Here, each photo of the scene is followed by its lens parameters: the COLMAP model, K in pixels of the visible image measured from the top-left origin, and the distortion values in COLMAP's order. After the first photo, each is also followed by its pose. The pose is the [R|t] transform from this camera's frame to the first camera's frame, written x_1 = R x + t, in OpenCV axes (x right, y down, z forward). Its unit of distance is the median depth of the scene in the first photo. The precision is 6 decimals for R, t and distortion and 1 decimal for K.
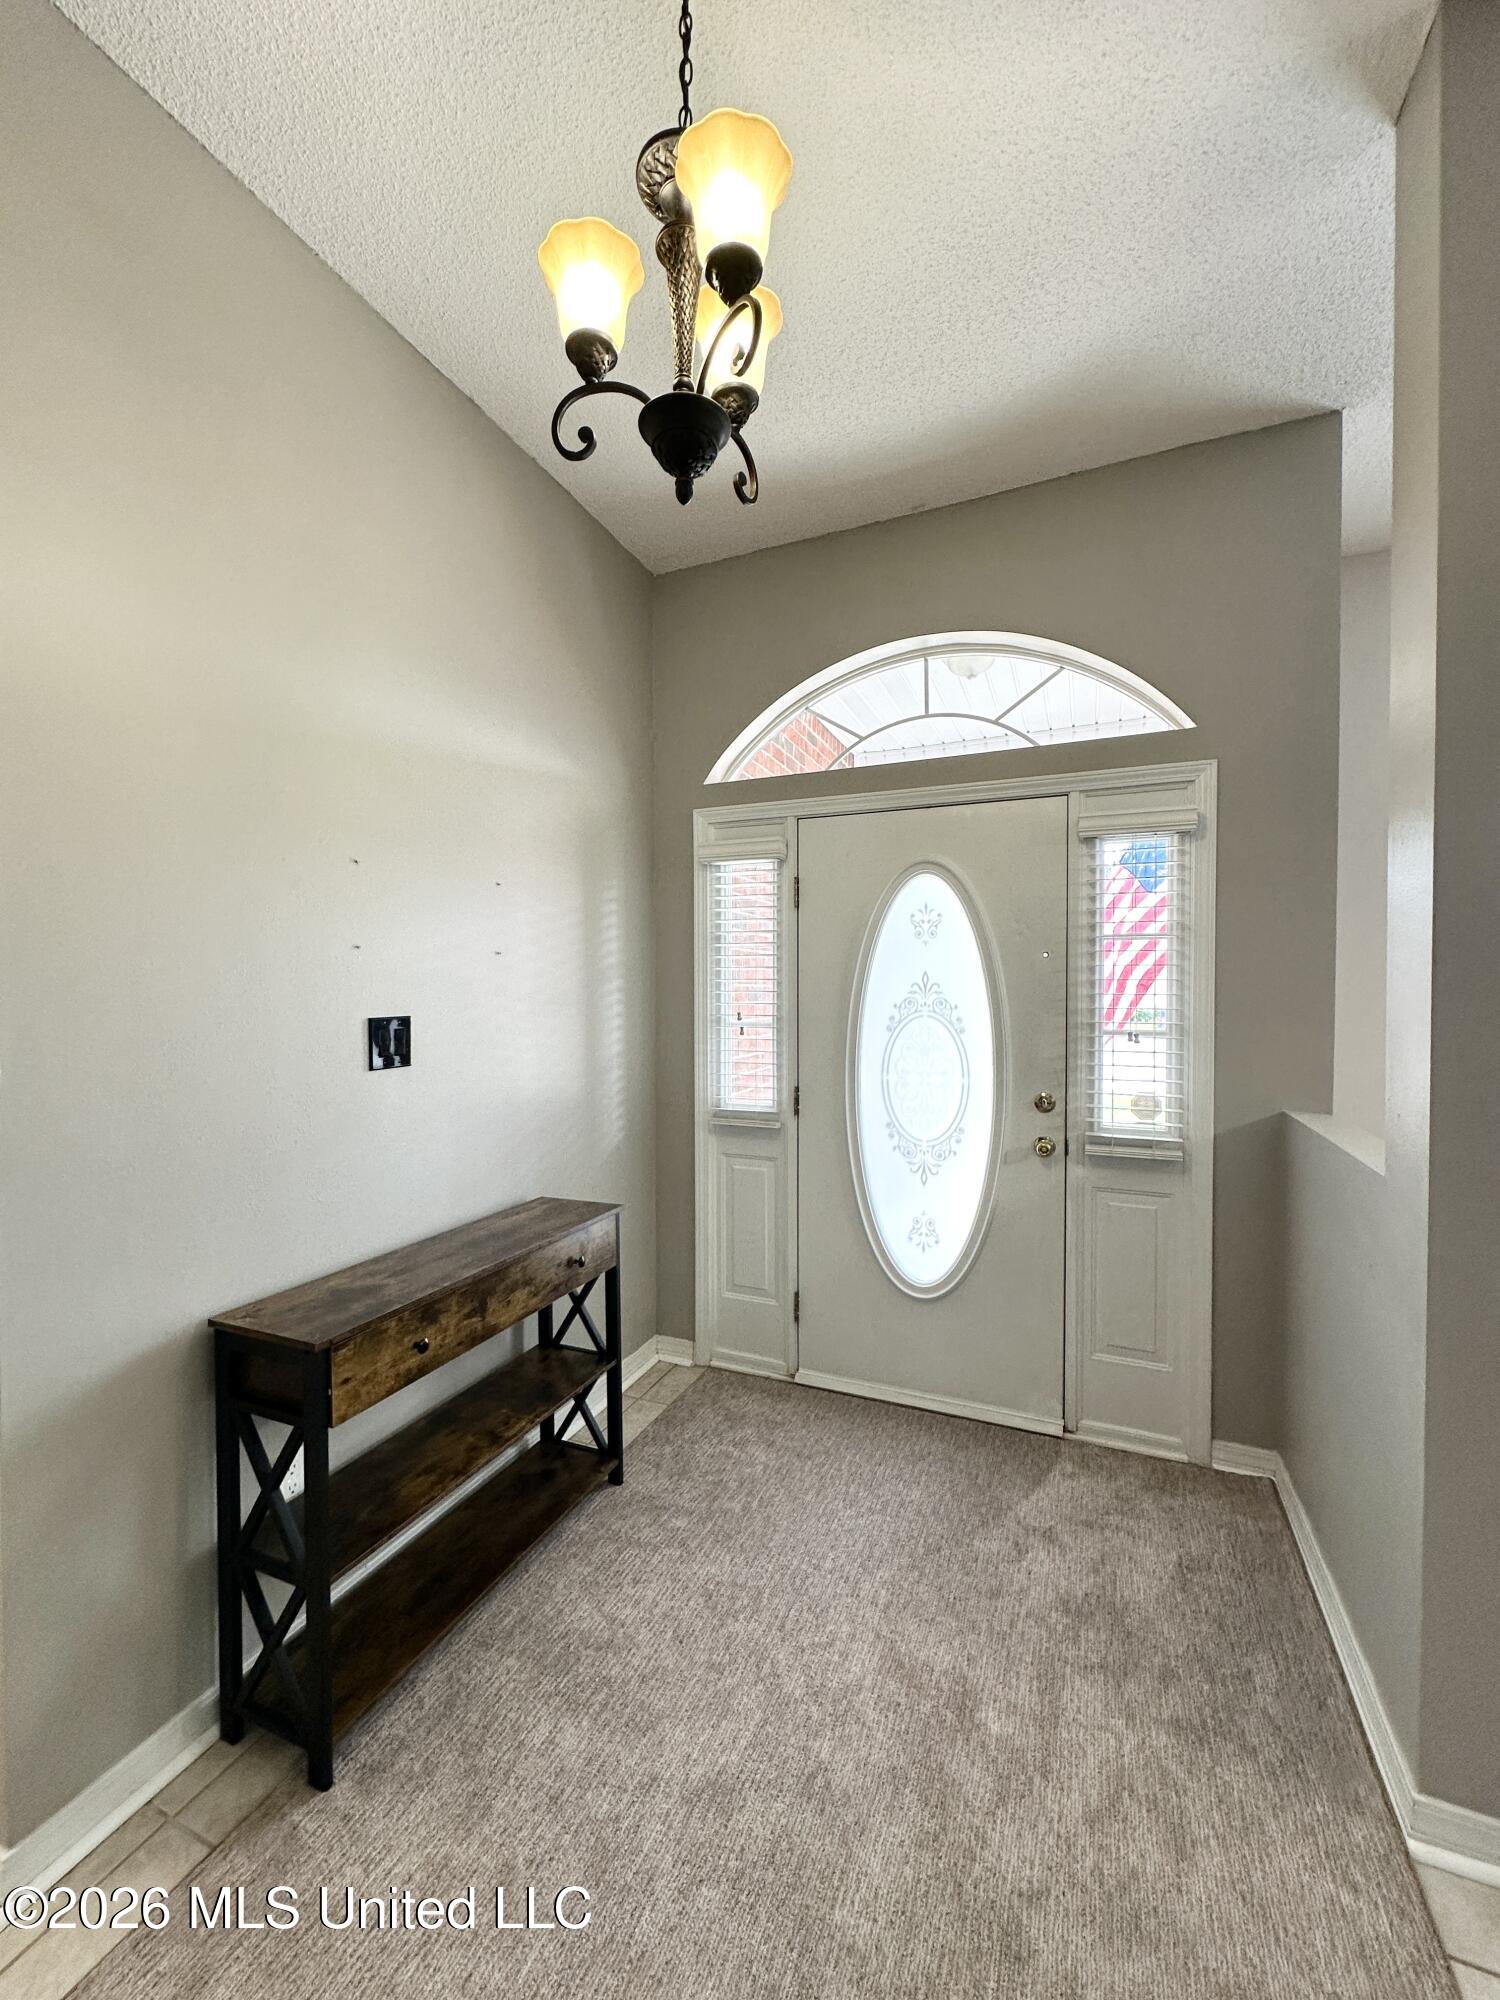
lens RADIAL K [[777.0, 0, 729.6], [0, 777.0, 998.8], [0, 0, 1]] dist [-0.001238, 0.000770]
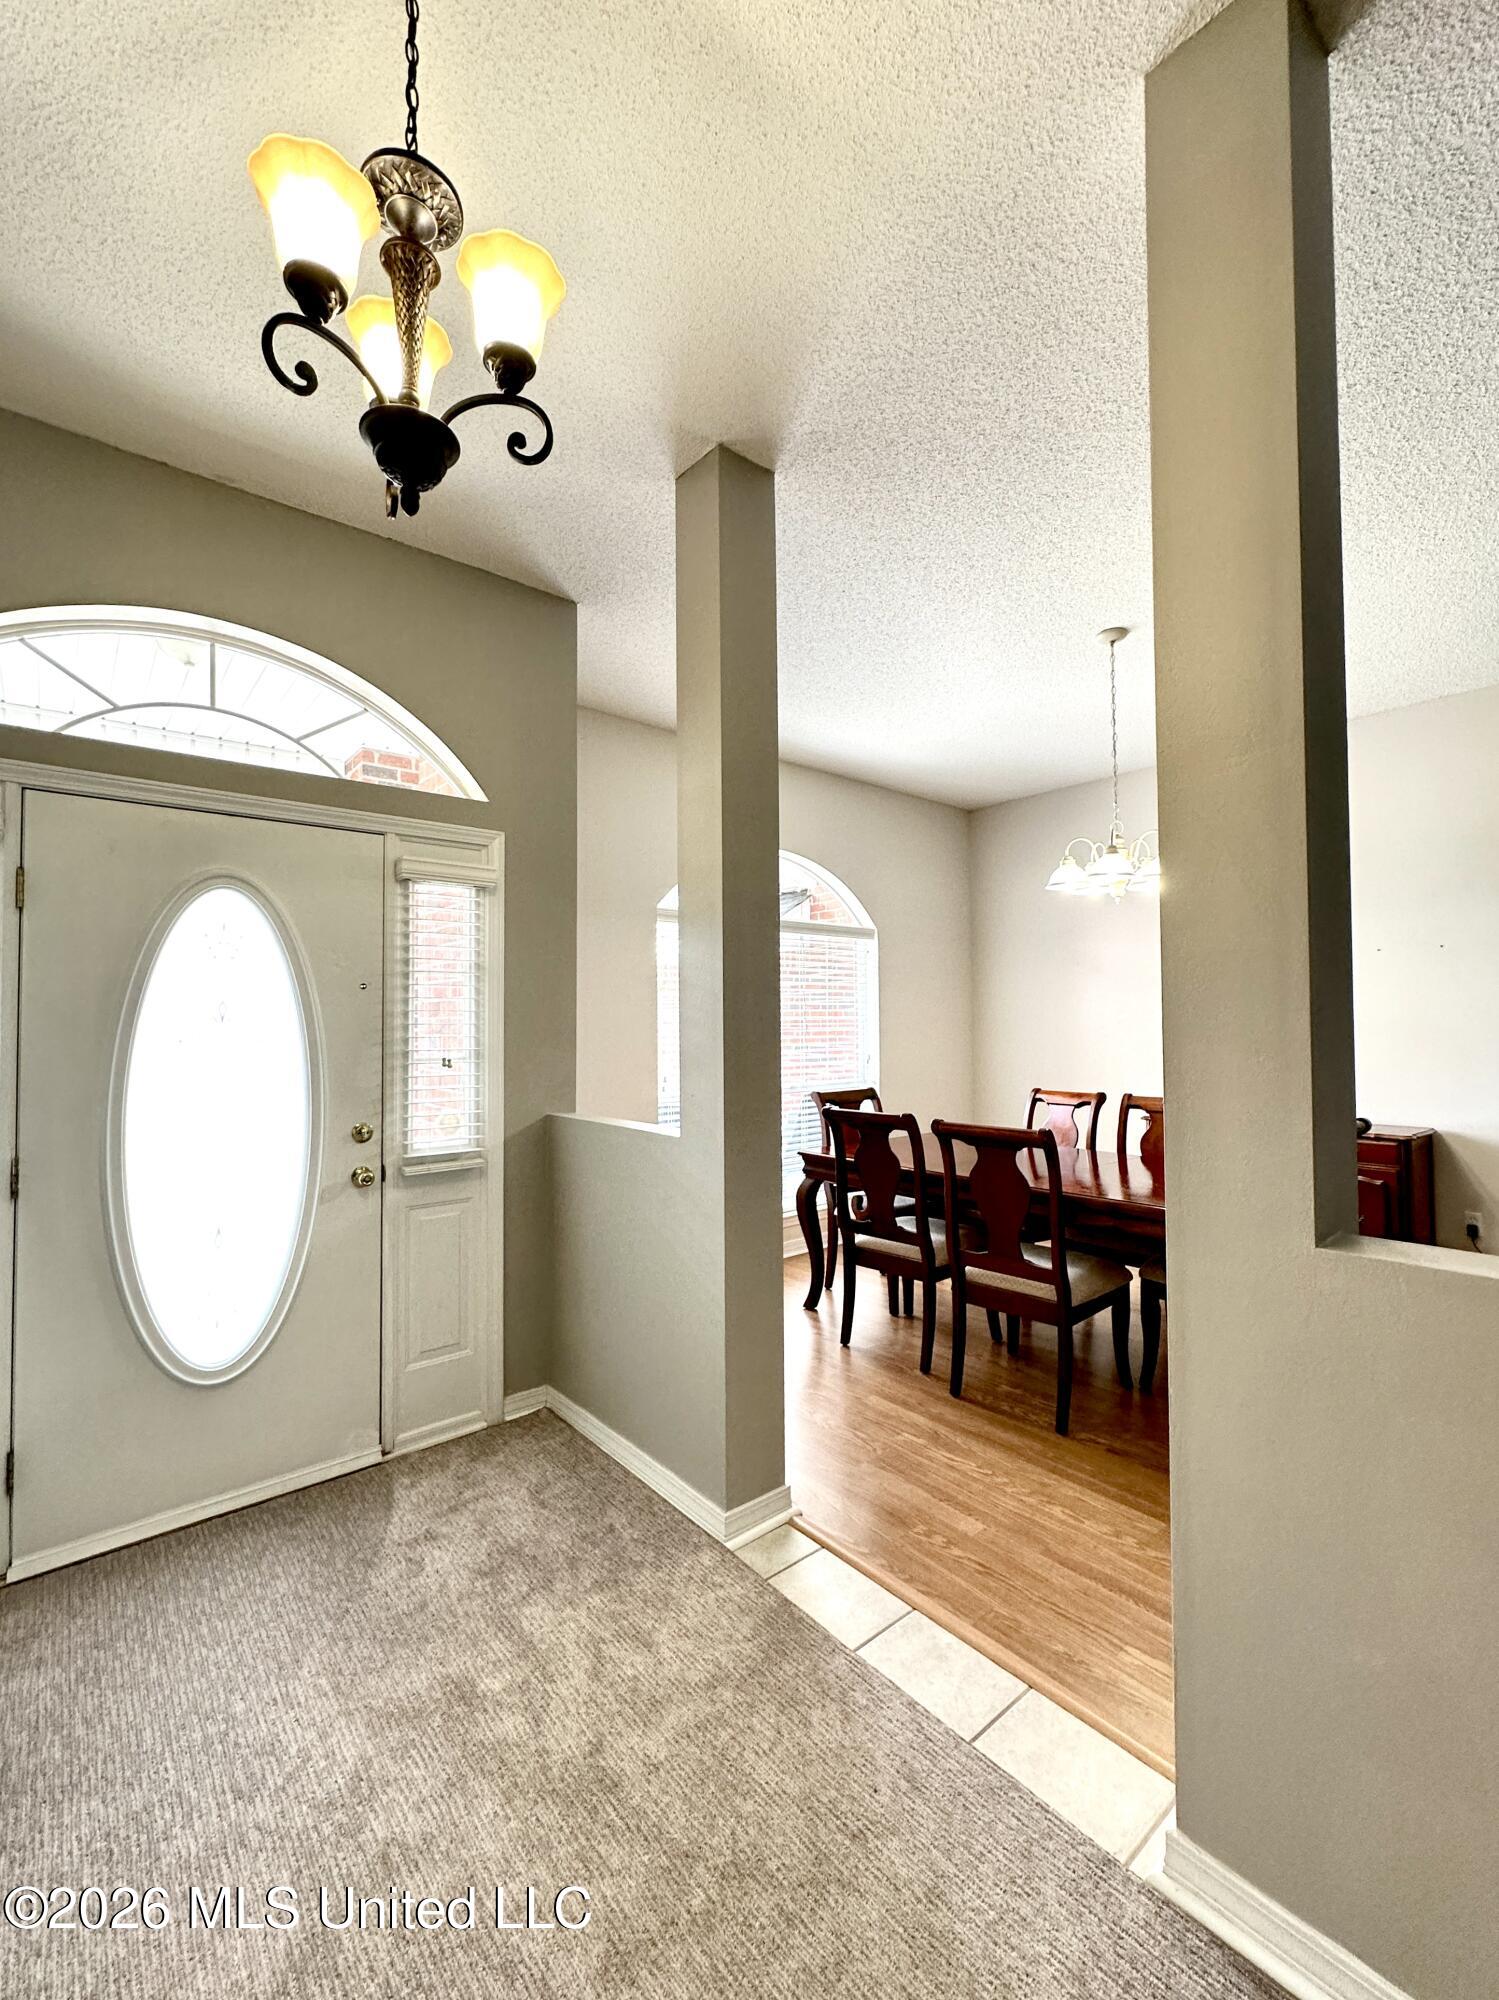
lens RADIAL K [[796.1, 0, 749.2], [0, 796.1, 998.8], [0, 0, 1]] dist [-0.001829, 0.000422]
pose [[0.481452, 0.021159, 0.876217, -0.286512], [0.020928, 0.999146, -0.035627, 0.008086], [-0.876222, 0.035491, 0.480598, 0.064169]]
